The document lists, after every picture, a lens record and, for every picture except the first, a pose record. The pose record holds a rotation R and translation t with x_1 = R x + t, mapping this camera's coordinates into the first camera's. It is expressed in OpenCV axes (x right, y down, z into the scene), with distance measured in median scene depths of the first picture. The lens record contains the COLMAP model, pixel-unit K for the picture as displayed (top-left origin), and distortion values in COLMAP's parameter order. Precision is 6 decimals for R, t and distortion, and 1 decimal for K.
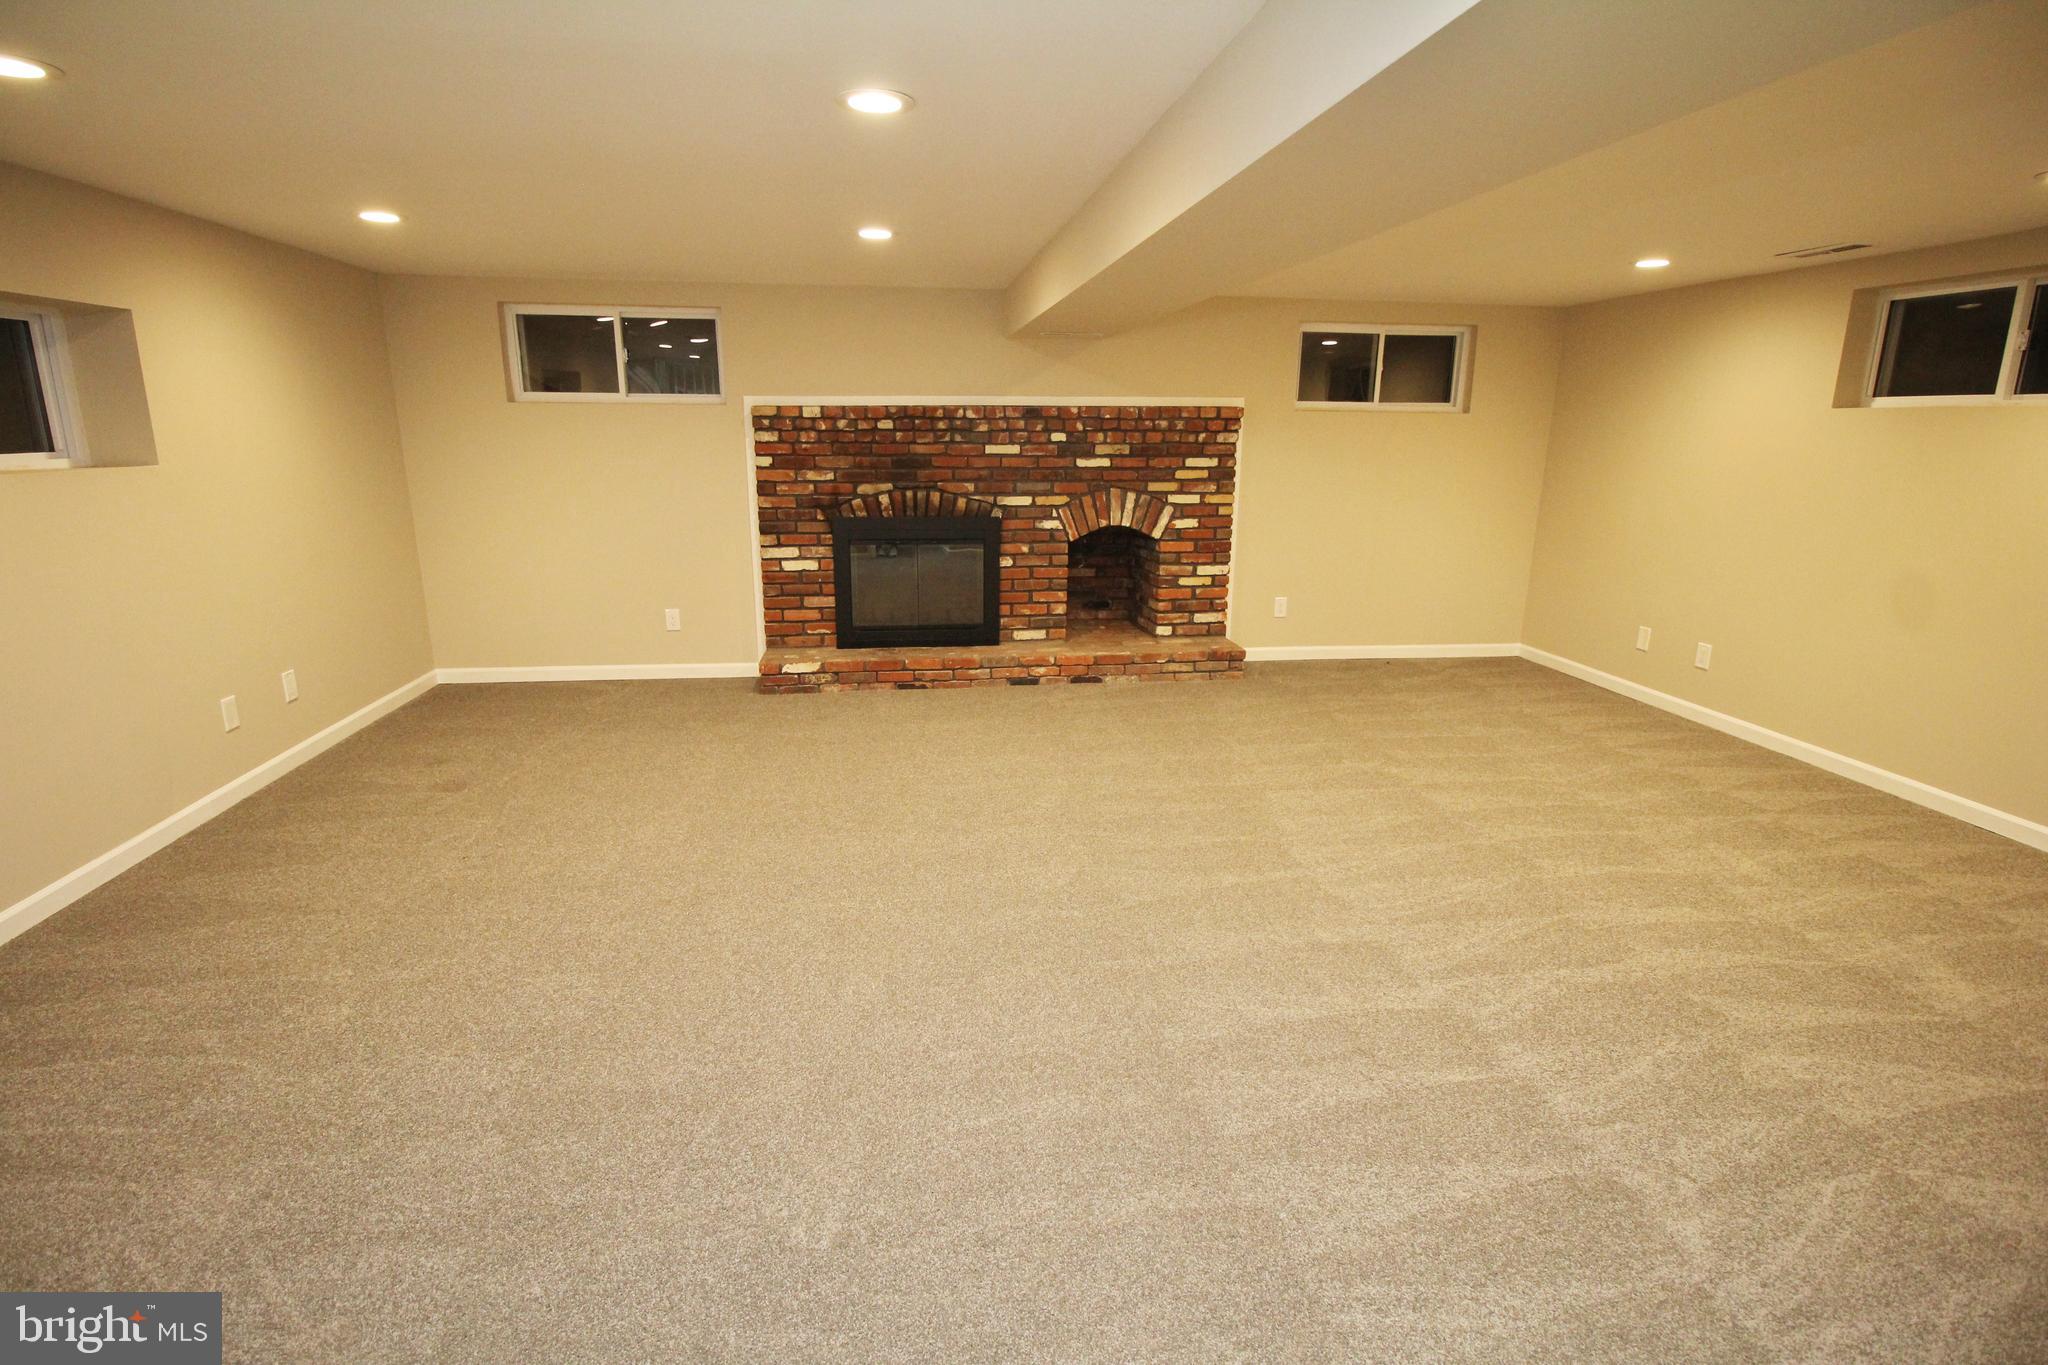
lens RADIAL K [[946.4, 0, 1021.6], [0, 946.4, 663.5], [0, 0, 1]] dist [0.001476, -0.014489]
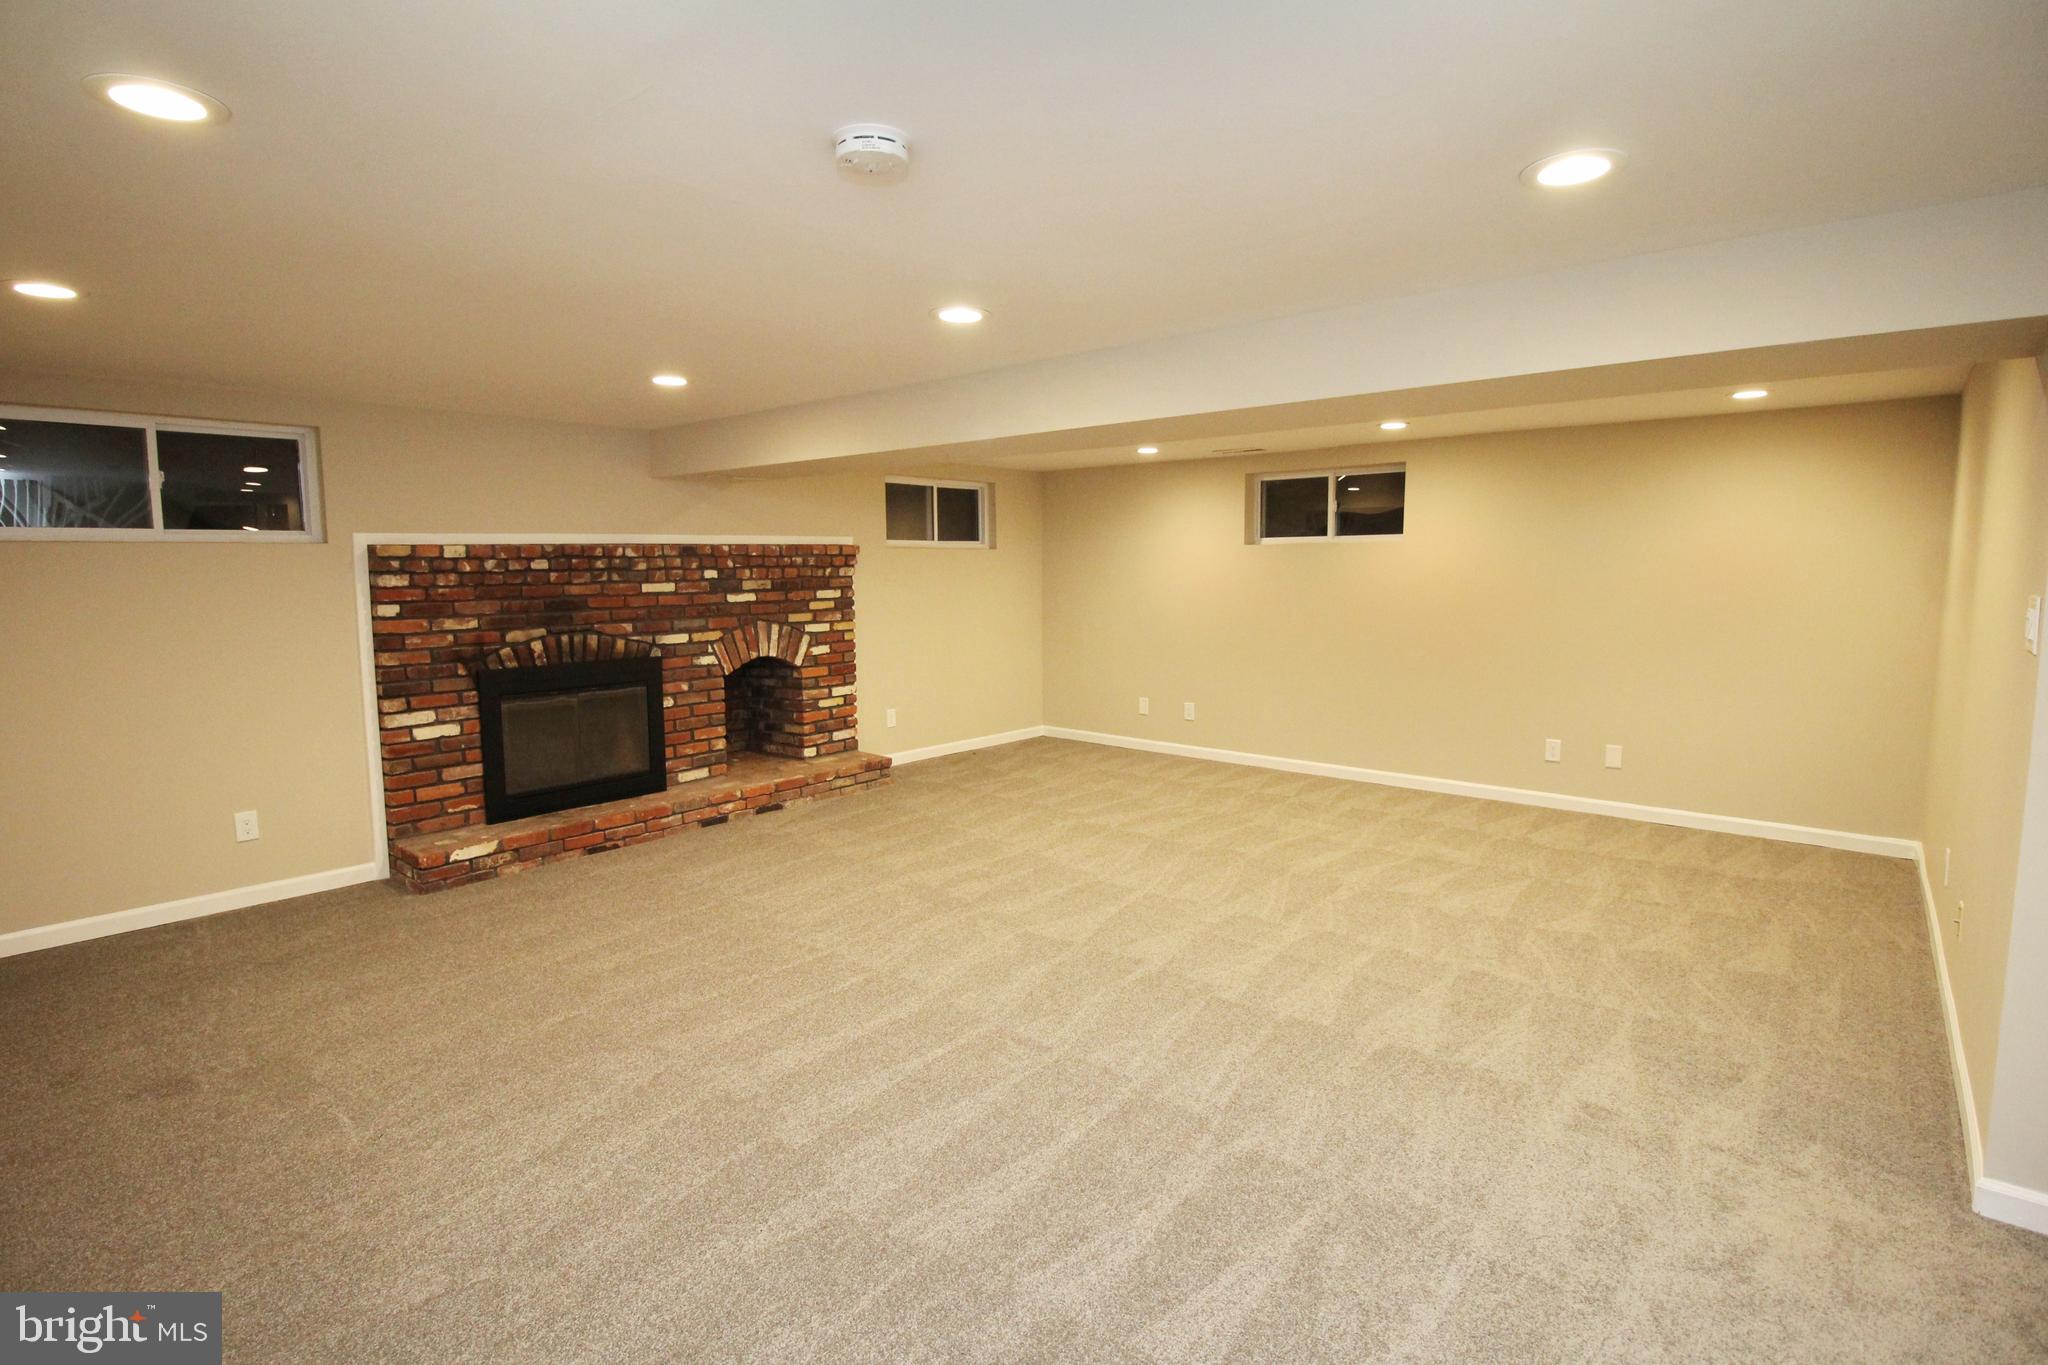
lens RADIAL K [[979.3, 0, 1020.7], [0, 979.3, 660.9], [0, 0, 1]] dist [0.000719, -0.016174]
pose [[0.750090, -0.078864, 0.656617, -0.406859], [0.171536, 0.982085, -0.078001, -0.009895], [-0.638702, 0.171141, 0.750180, 0.020101]]
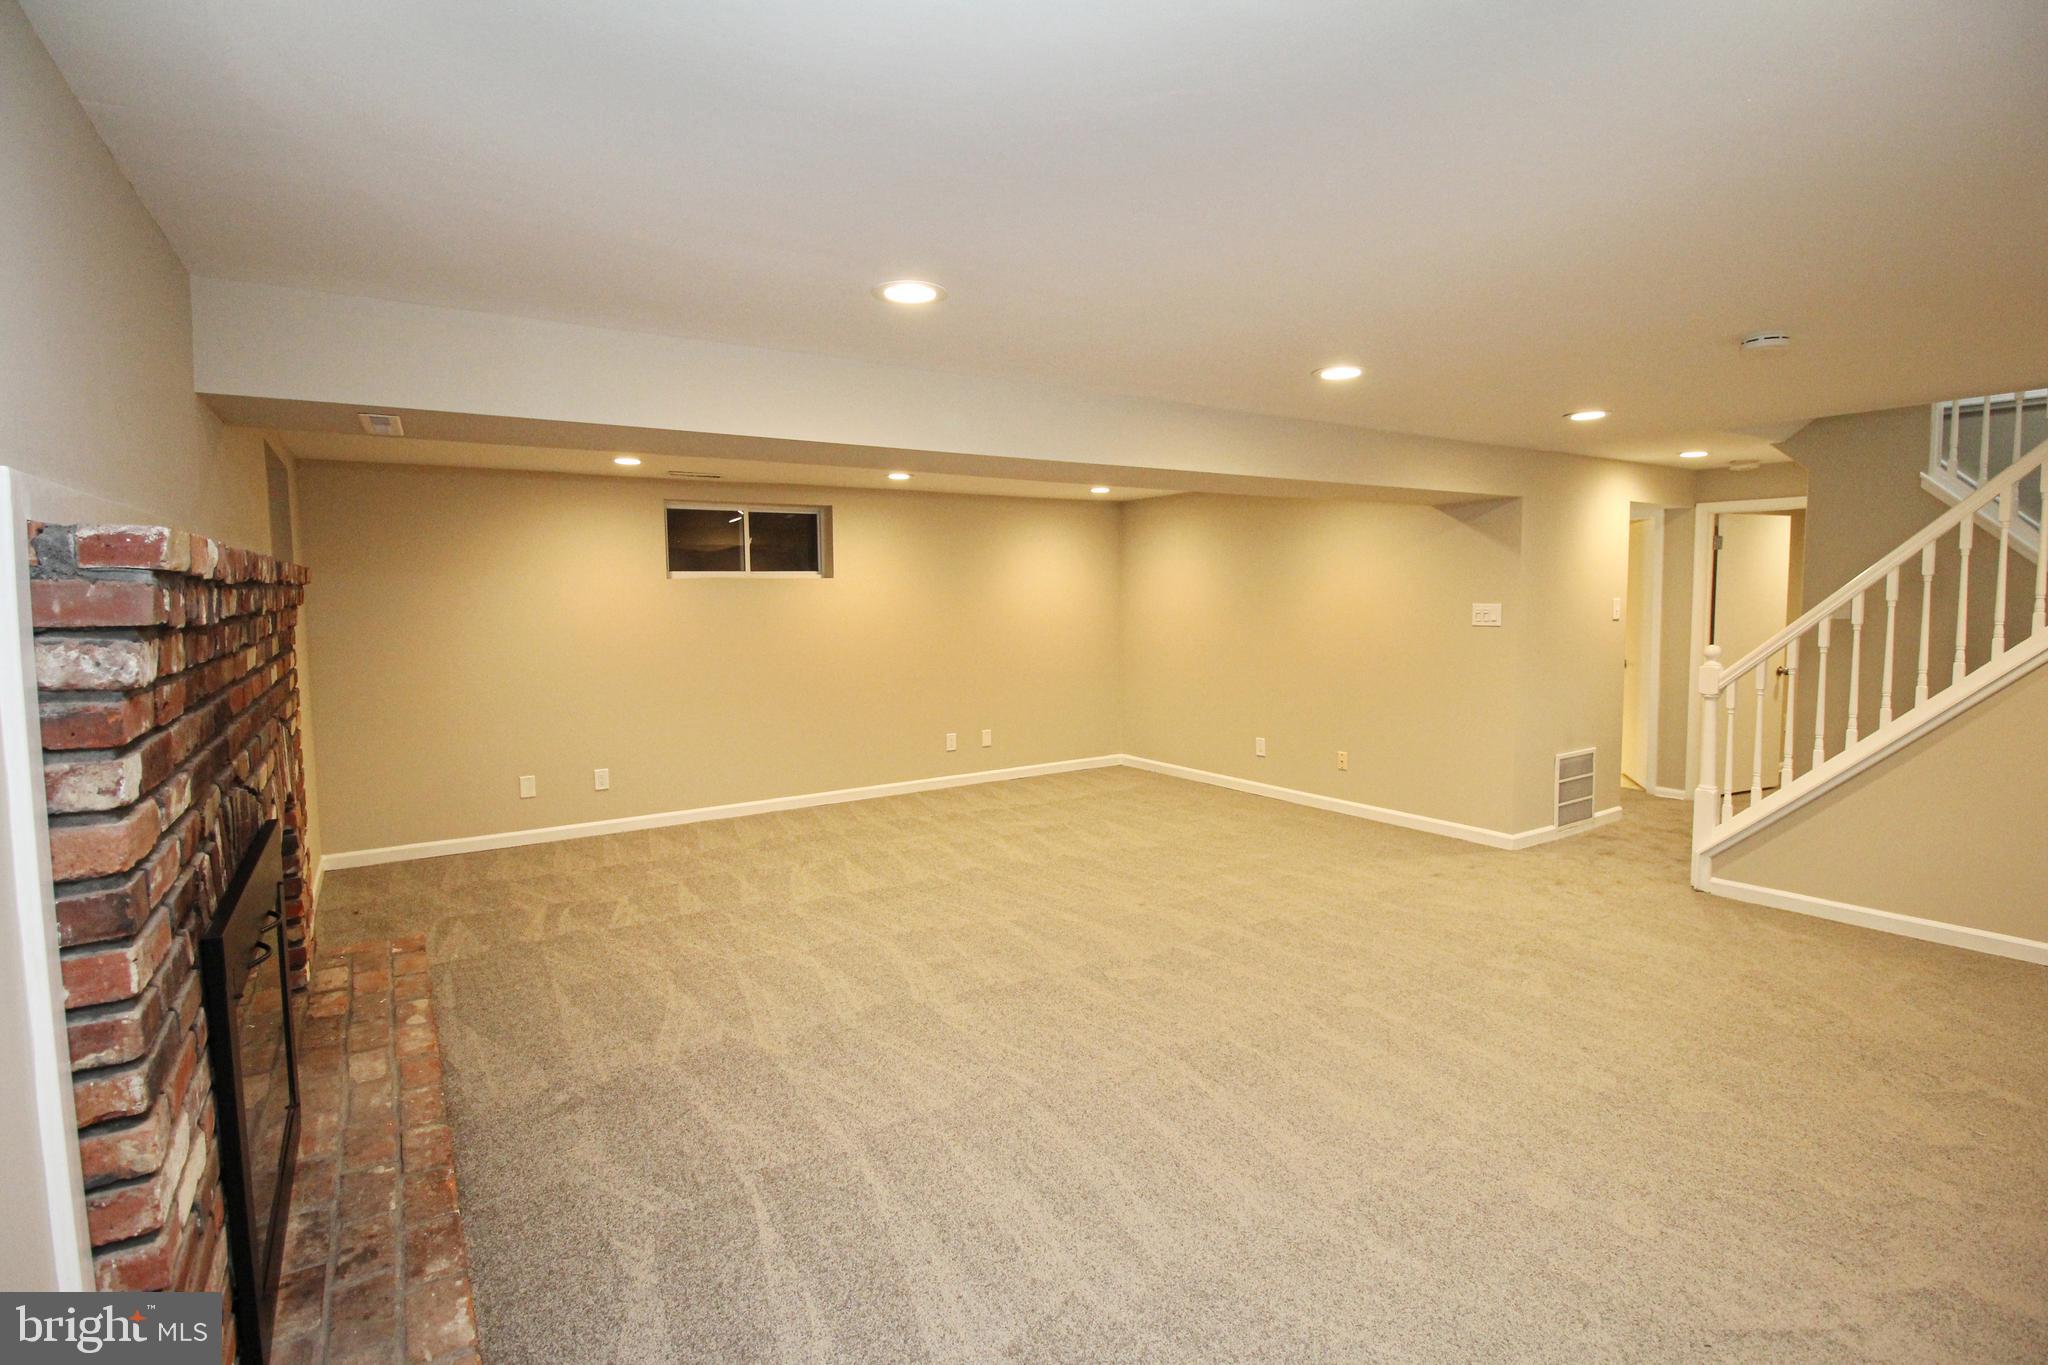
lens RADIAL K [[964.7, 0, 1017.1], [0, 964.7, 660.3], [0, 0, 1]] dist [0.001075, -0.014847]
pose [[-0.428103, -0.067117, 0.901234, -0.531928], [0.223705, 0.958333, 0.177633, -0.225392], [-0.875605, 0.277656, -0.395250, 0.877768]]
